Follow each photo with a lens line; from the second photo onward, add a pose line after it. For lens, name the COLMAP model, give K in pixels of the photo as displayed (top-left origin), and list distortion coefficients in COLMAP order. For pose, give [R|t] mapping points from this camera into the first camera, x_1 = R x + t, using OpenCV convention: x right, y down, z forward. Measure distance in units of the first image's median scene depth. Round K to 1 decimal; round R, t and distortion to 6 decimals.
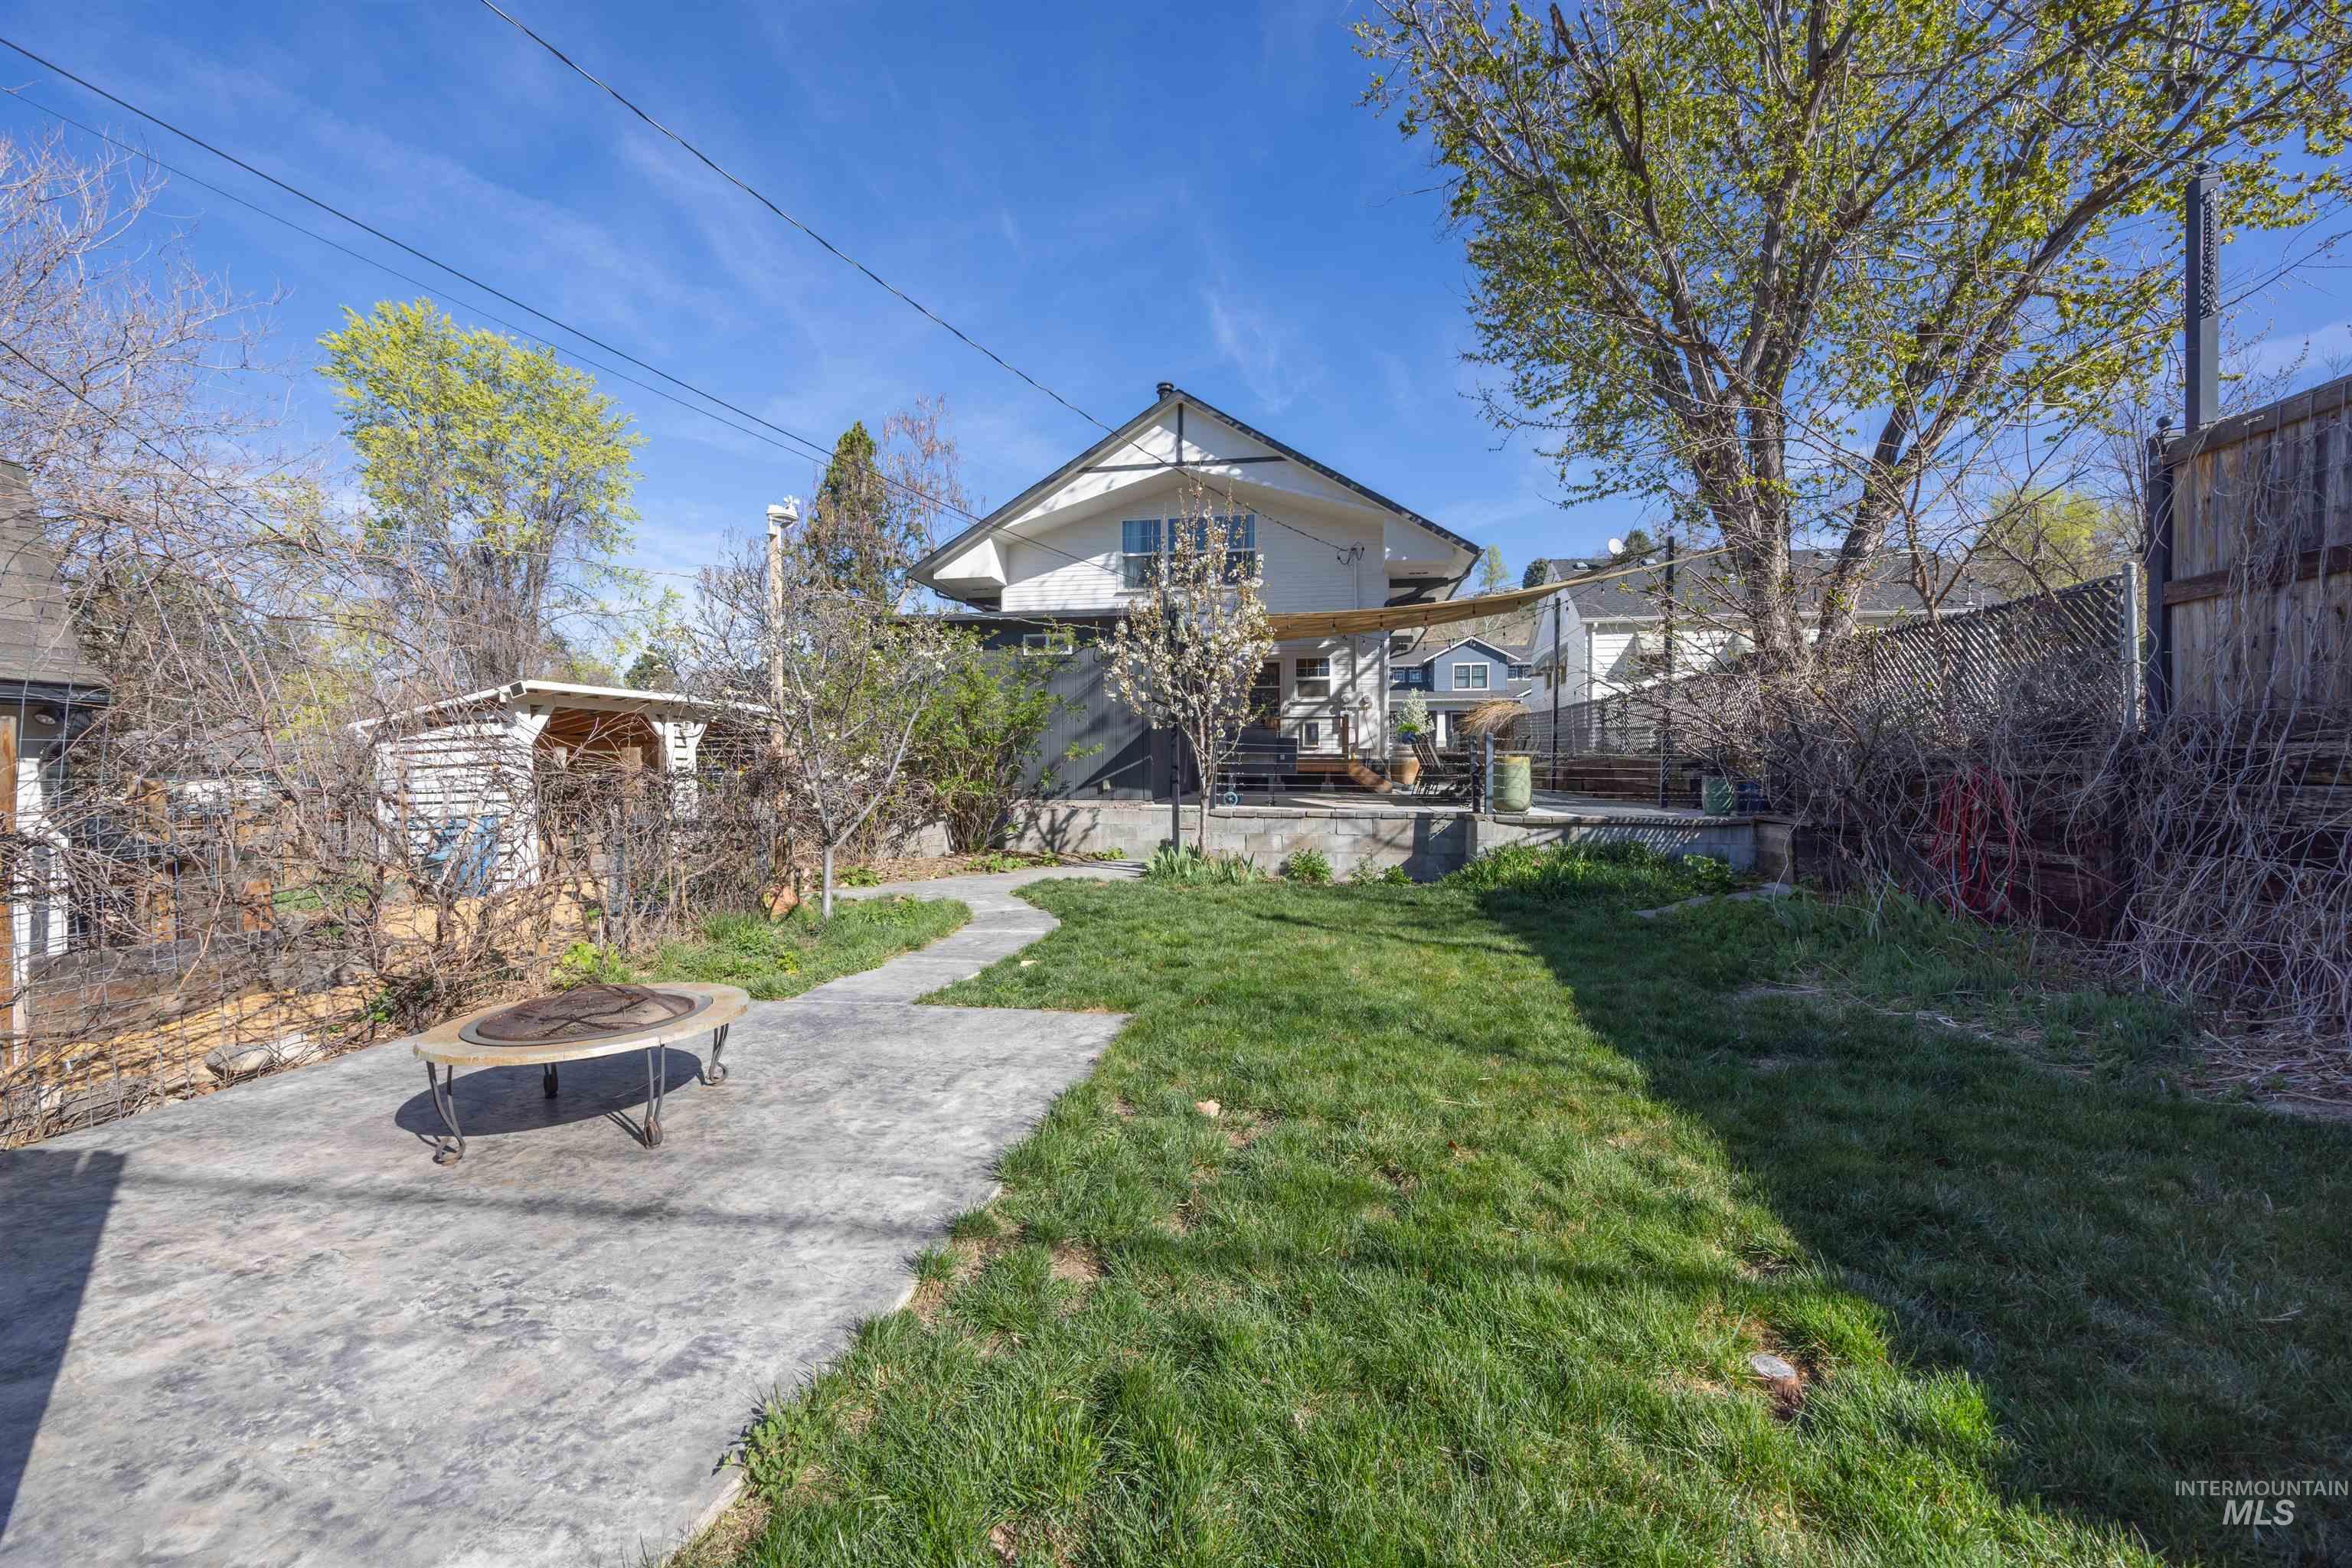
lens RADIAL K [[910.0, 0, 1173.1], [0, 910.0, 783.2], [0, 0, 1]] dist [-0.003757, -0.000213]
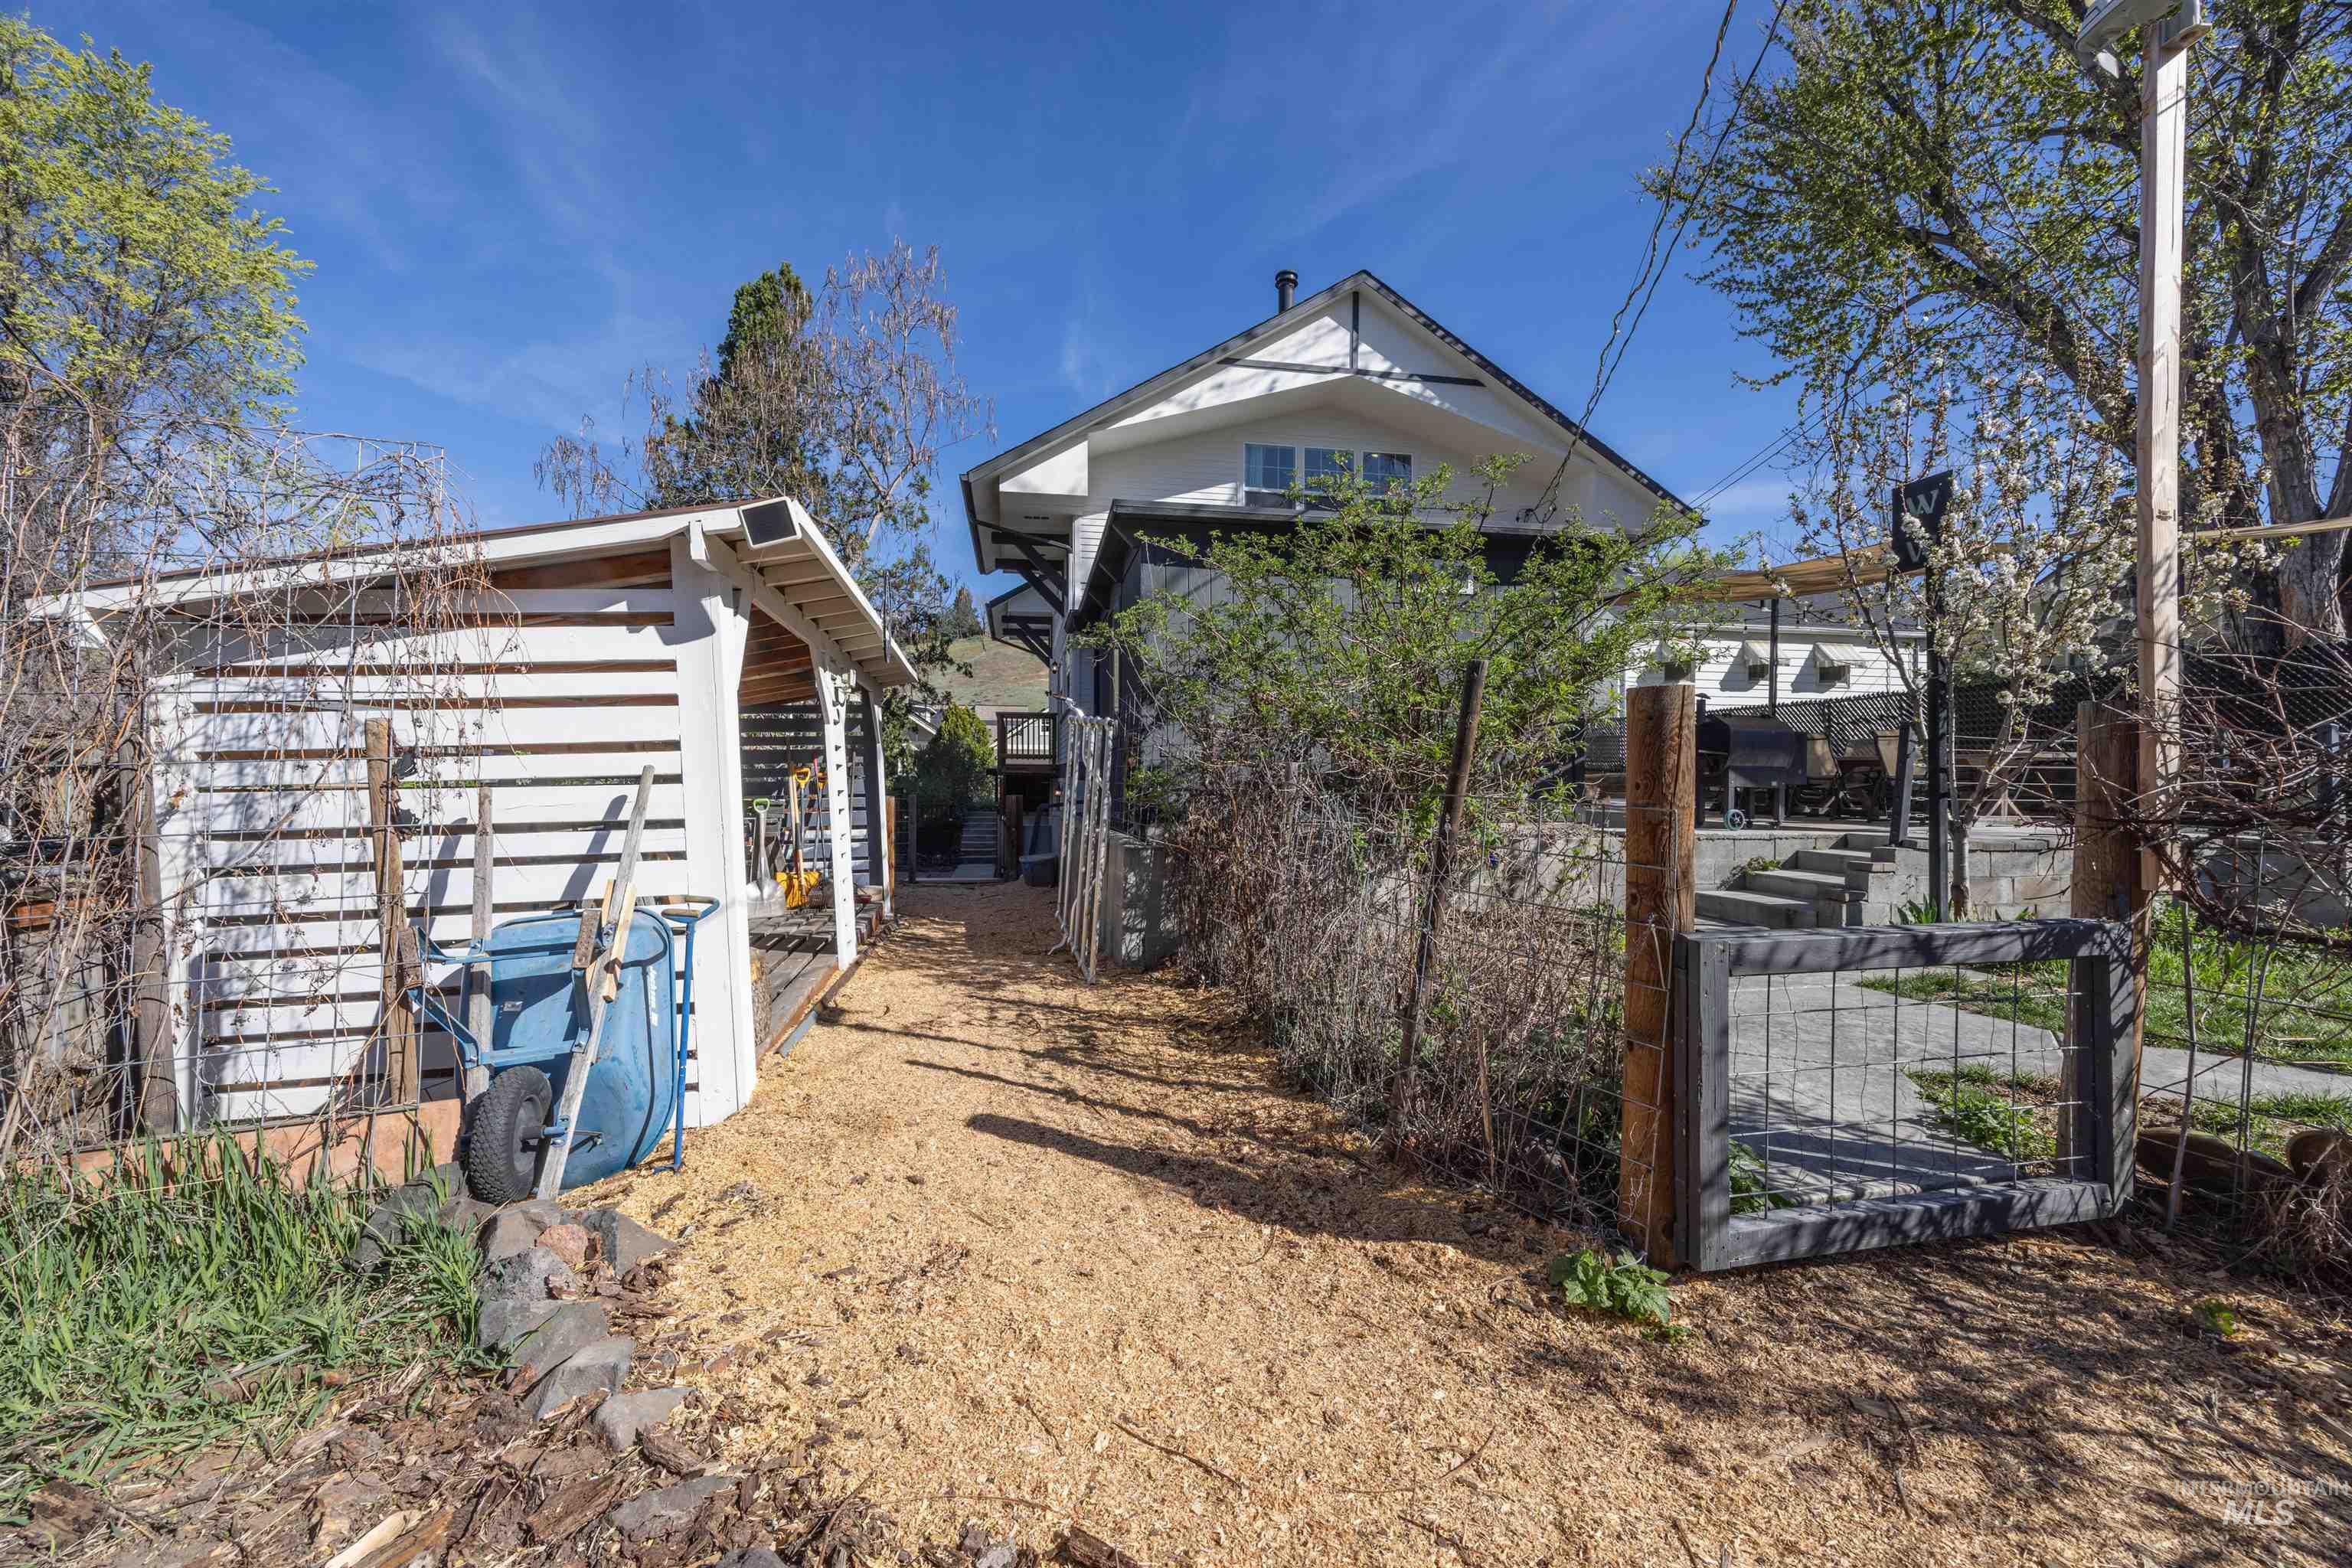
lens RADIAL K [[910.0, 0, 1178.3], [0, 910.0, 786.9], [0, 0, 1]] dist [-0.003757, -0.000213]
pose [[0.946358, 0.010652, 0.322943, -0.368172], [-0.008310, 0.999928, -0.008627, -0.002679], [-0.323012, 0.005481, 0.946379, 0.340531]]
